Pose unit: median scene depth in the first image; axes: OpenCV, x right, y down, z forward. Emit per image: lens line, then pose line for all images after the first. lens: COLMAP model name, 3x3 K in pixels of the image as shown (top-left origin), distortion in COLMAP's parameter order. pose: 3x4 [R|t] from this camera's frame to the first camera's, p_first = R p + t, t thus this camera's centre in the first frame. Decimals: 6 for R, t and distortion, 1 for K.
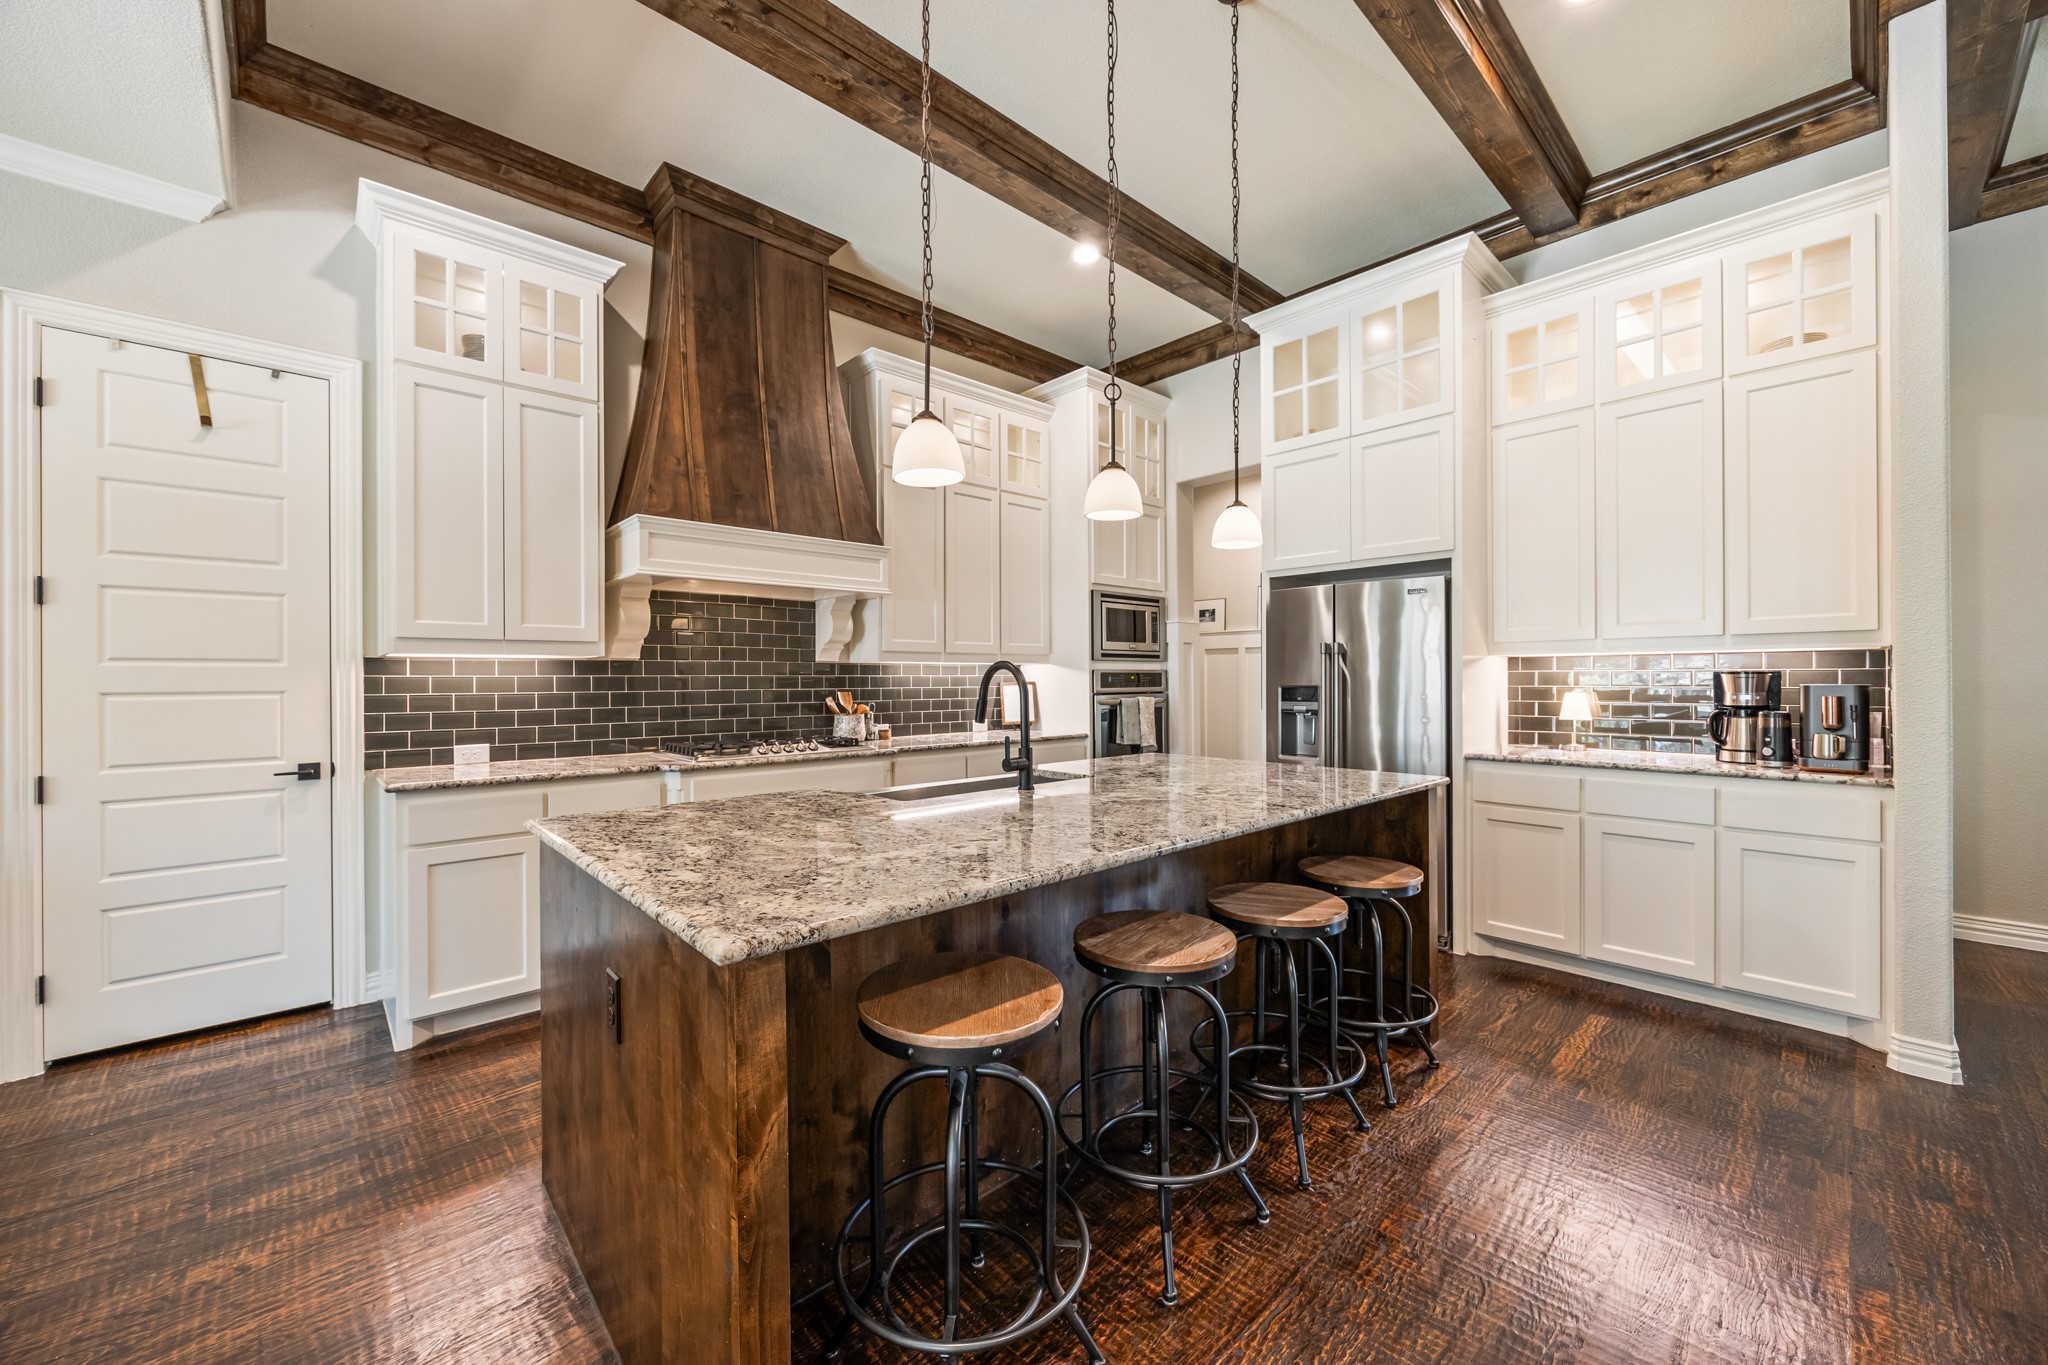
lens RADIAL K [[793.5, 0, 1016.4], [0, 793.5, 676.5], [0, 0, 1]] dist [0.001964, 0.000274]
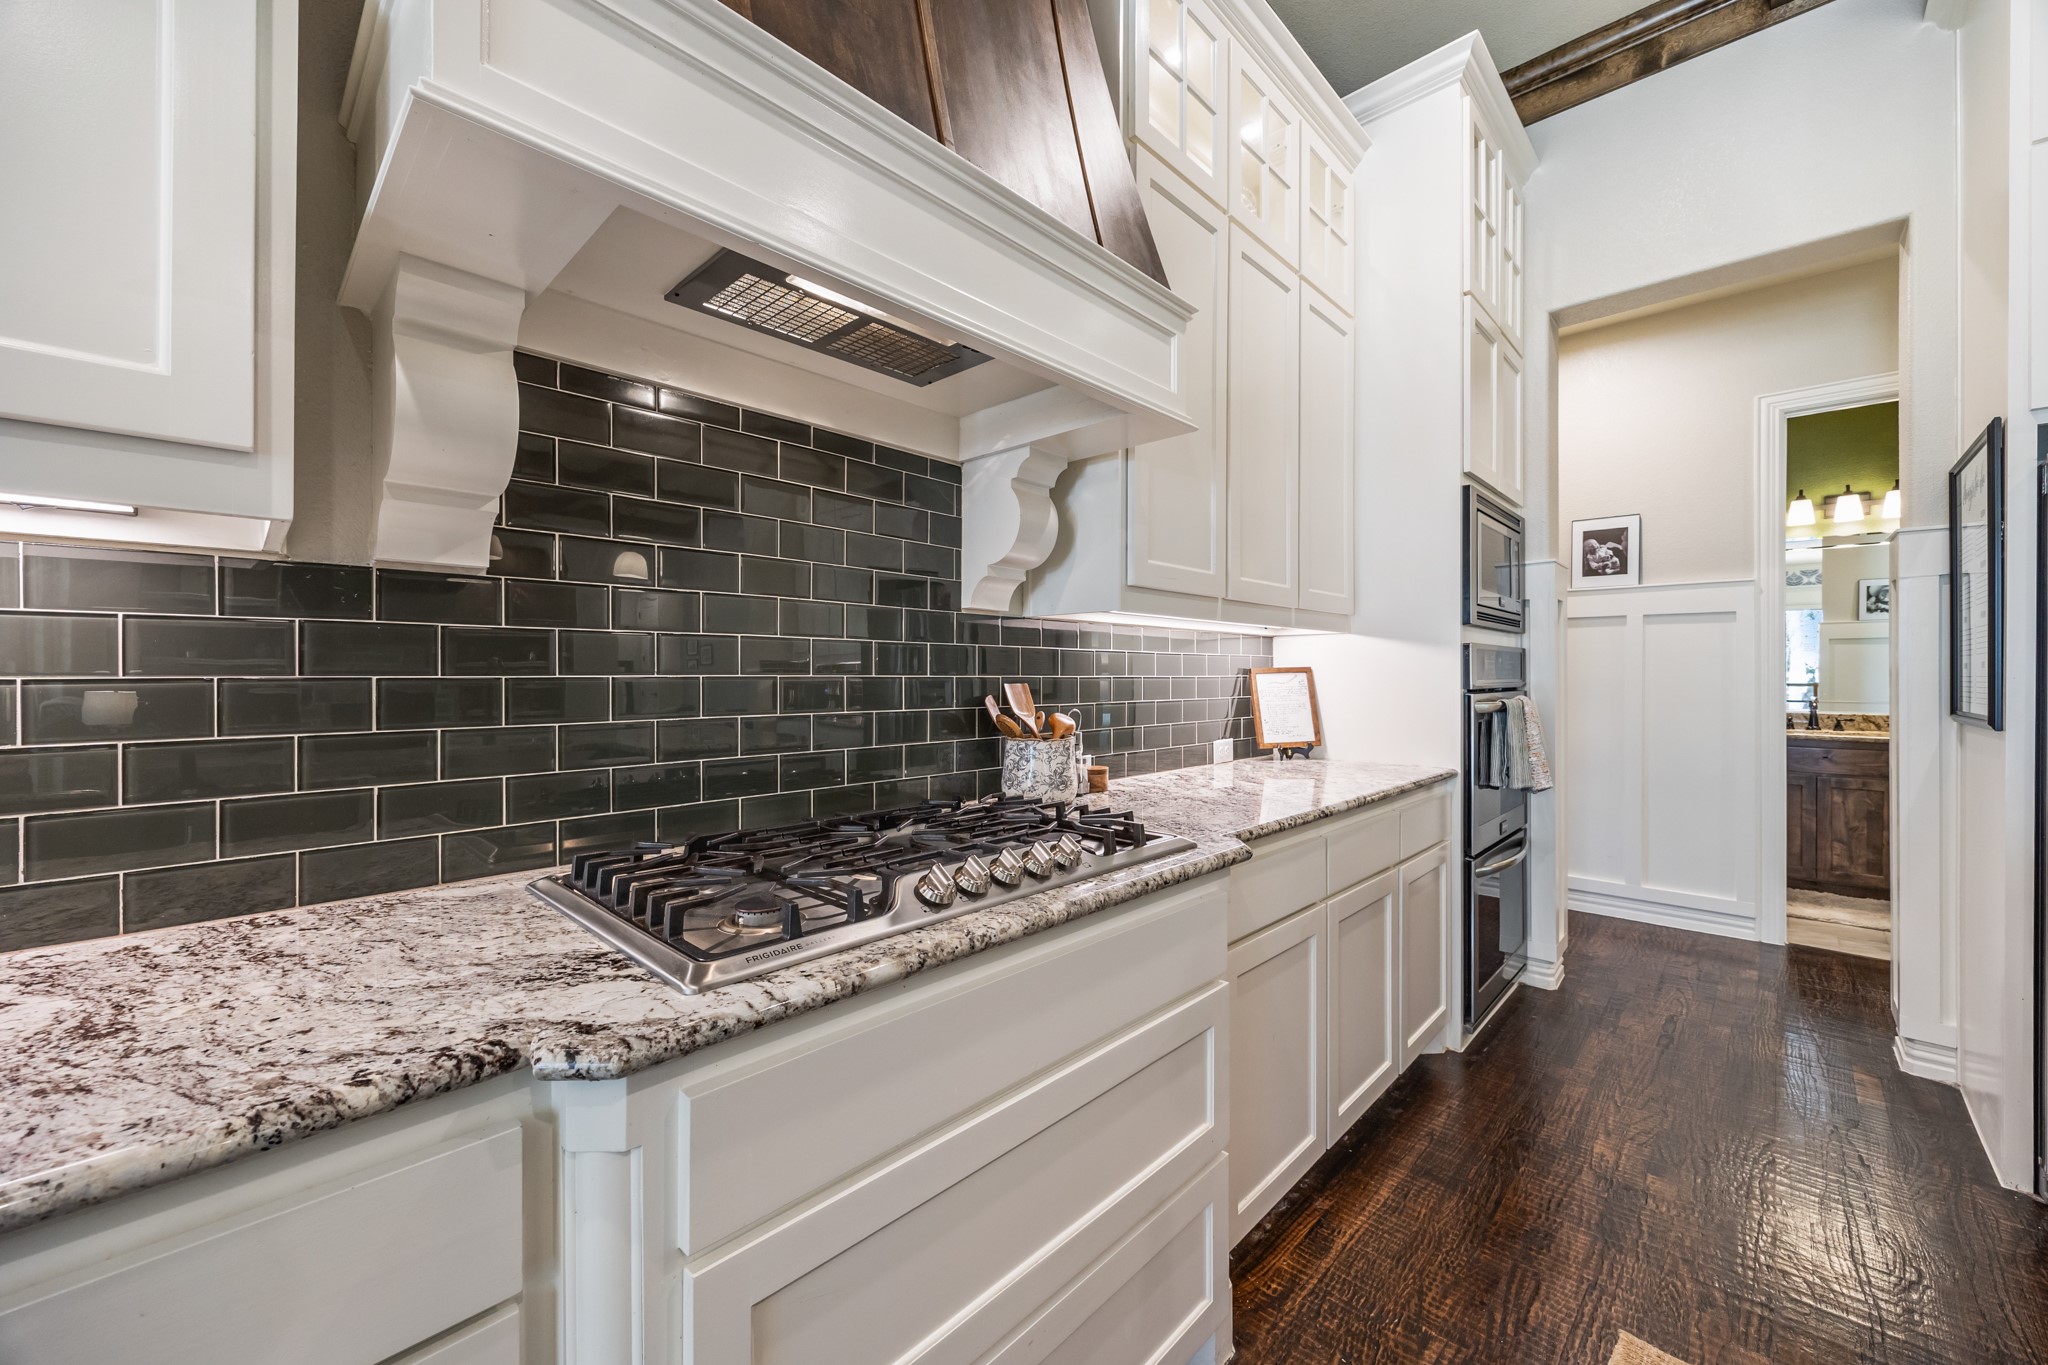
lens RADIAL K [[793.5, 0, 1027.2], [0, 793.5, 667.5], [0, 0, 1]] dist [0.001964, 0.000274]
pose [[0.997161, 0.007573, 0.074916, -0.289312], [-0.007181, 0.999959, -0.005499, 0.015386], [-0.074955, 0.004945, 0.997175, 0.677748]]
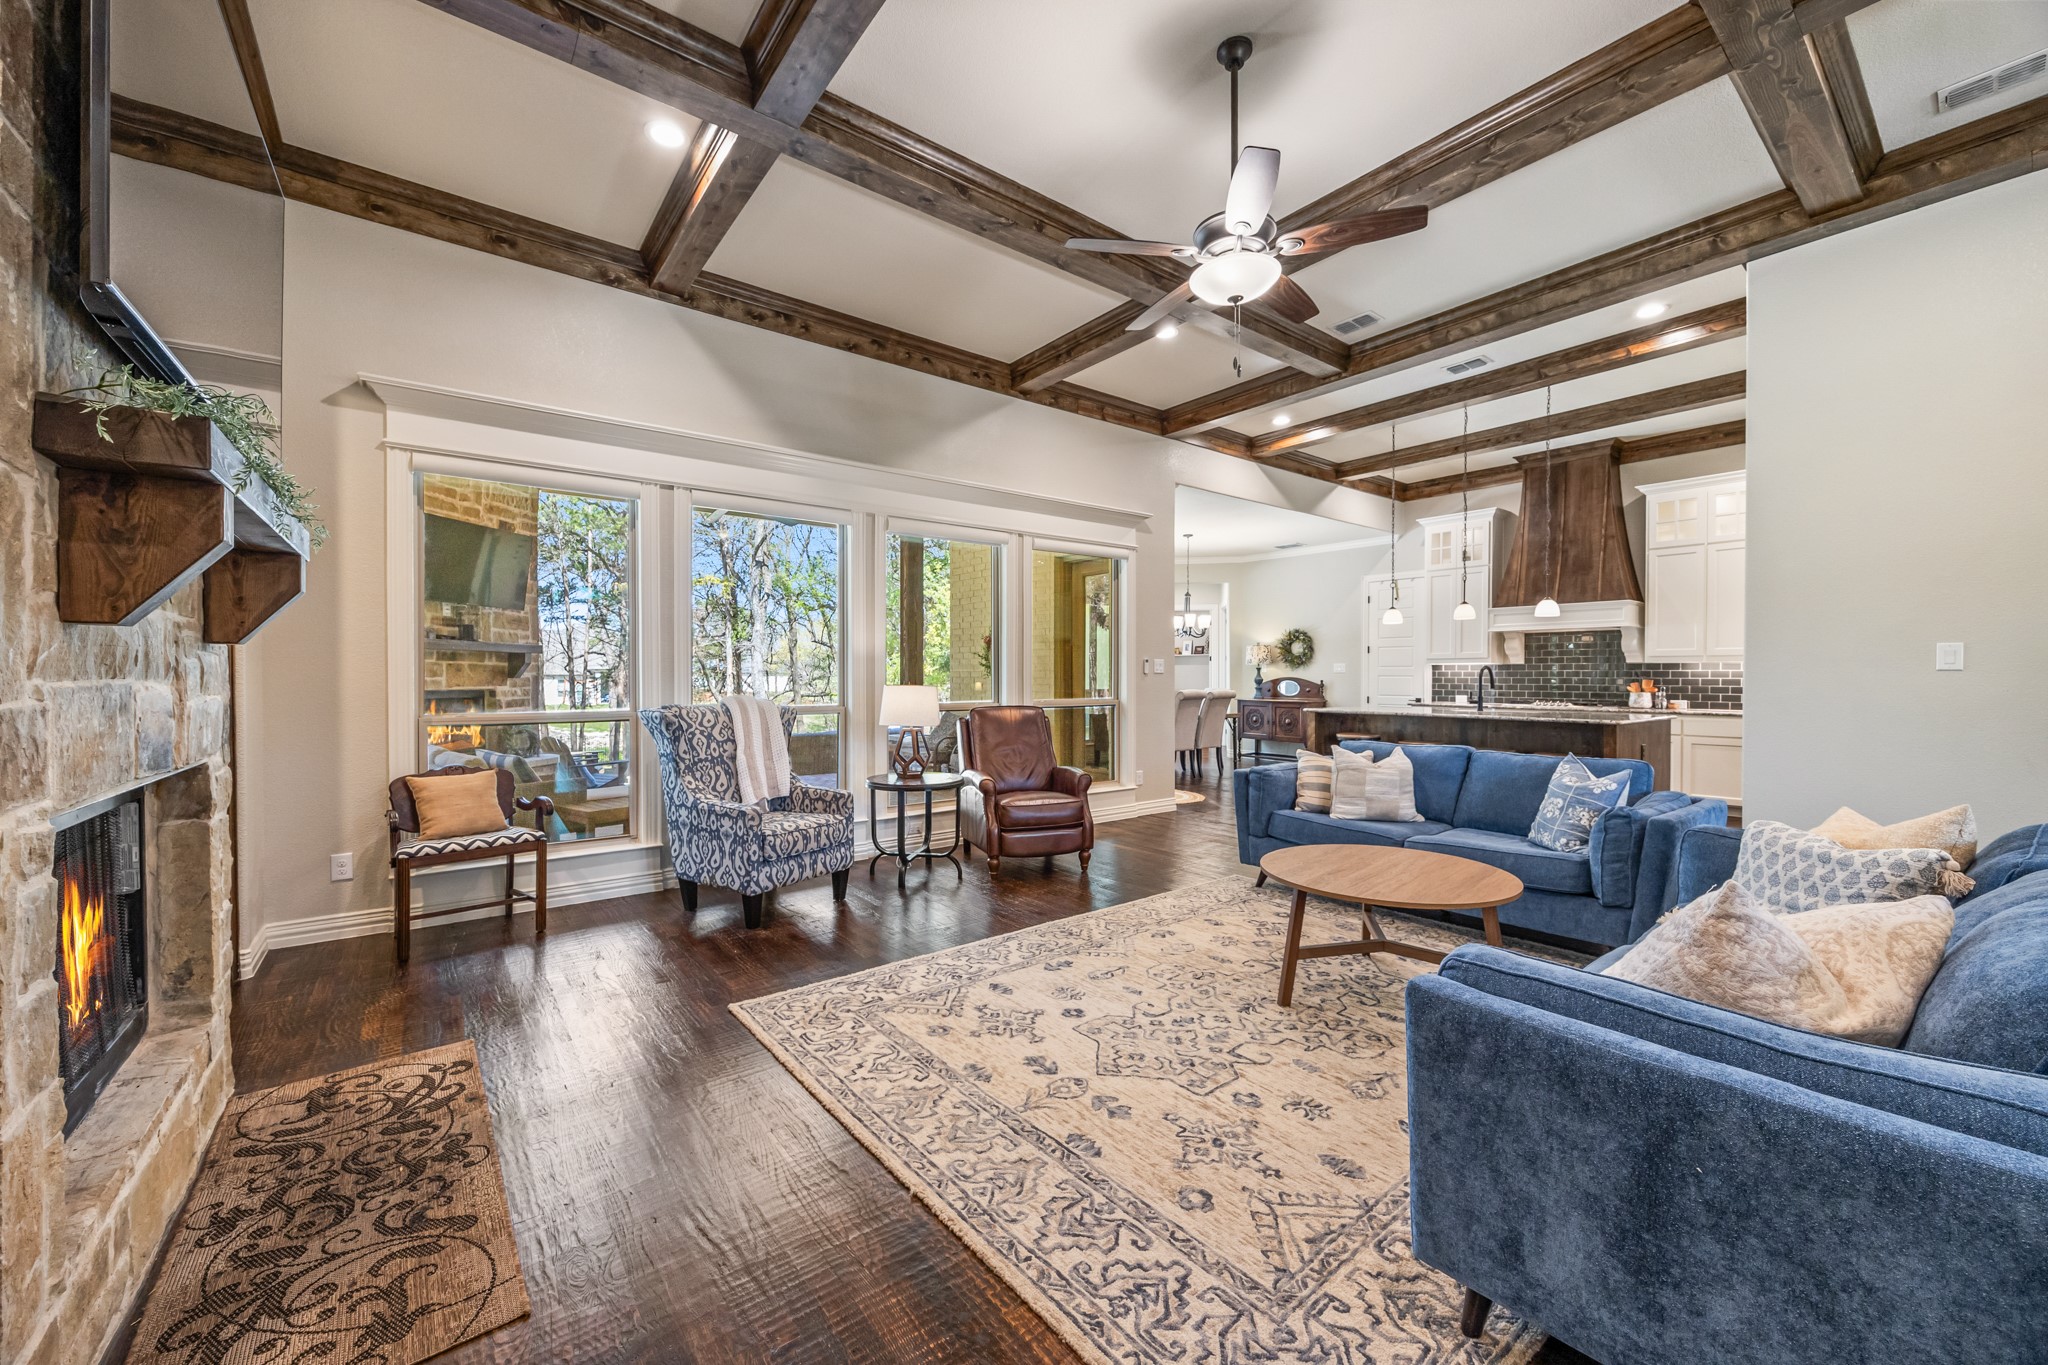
lens RADIAL K [[793.5, 0, 1023.9], [0, 793.5, 678.1], [0, 0, 1]] dist [0.001964, 0.000274]
pose [[-0.087843, 0.009225, -0.996092, 1.938622], [0.001136, 0.999957, 0.009161, -0.002167], [0.996134, -0.000327, -0.087850, -0.243494]]
